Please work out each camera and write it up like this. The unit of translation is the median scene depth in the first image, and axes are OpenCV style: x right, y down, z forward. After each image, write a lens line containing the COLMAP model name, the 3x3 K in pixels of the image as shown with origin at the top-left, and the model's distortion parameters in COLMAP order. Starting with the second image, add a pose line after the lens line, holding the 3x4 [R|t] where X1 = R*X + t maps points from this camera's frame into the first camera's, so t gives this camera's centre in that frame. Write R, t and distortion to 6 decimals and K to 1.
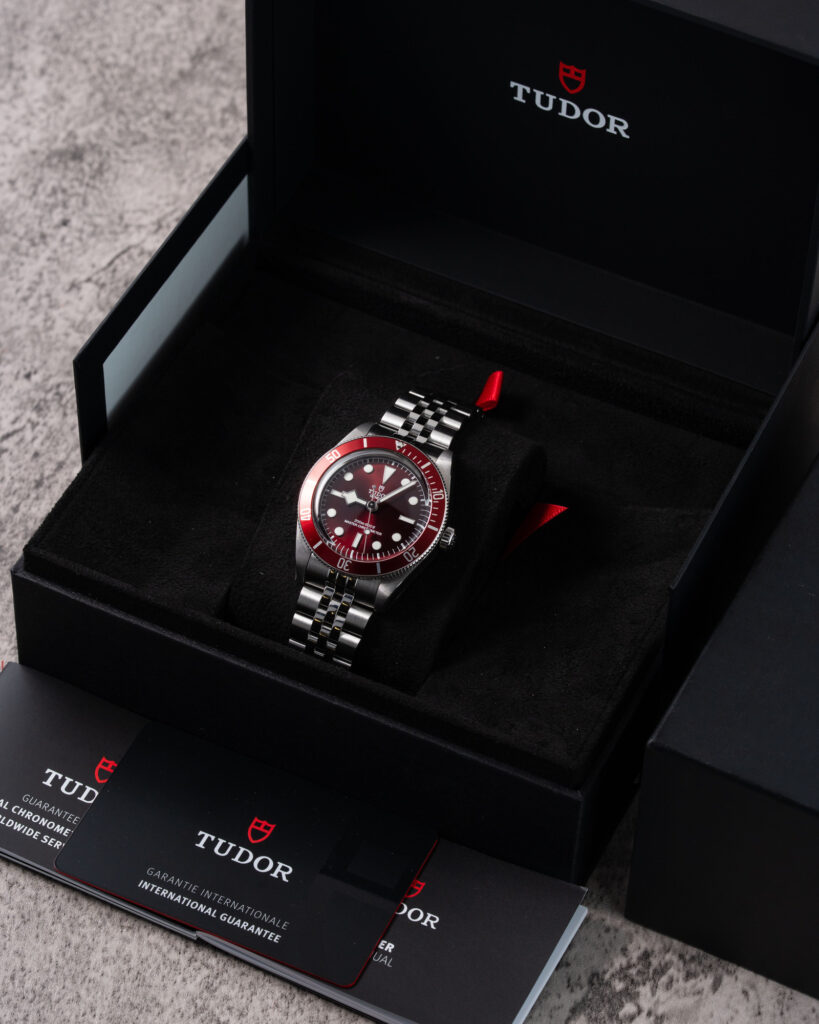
lens RADIAL K [[4190.6, 0, 409.5], [0, 4190.6, 512.0], [0, 0, 1]] dist [1.154743, 0.178337]
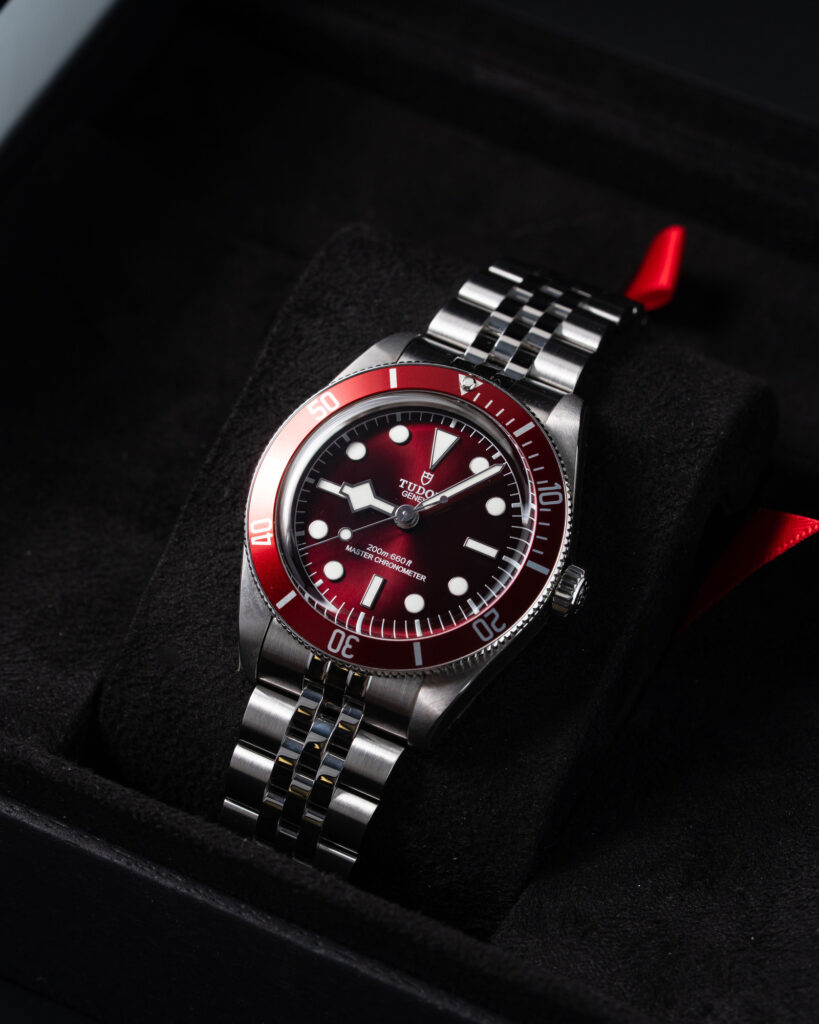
lens RADIAL K [[2999.6, 0, 409.5], [0, 2999.6, 512.0], [0, 0, 1]] dist [0.130362, -0.200468]
pose [[0.999694, 0.014729, -0.019854, -0.002024], [-0.013638, 0.998449, 0.053975, -0.019666], [0.020618, -0.053688, 0.998345, 0.671323]]
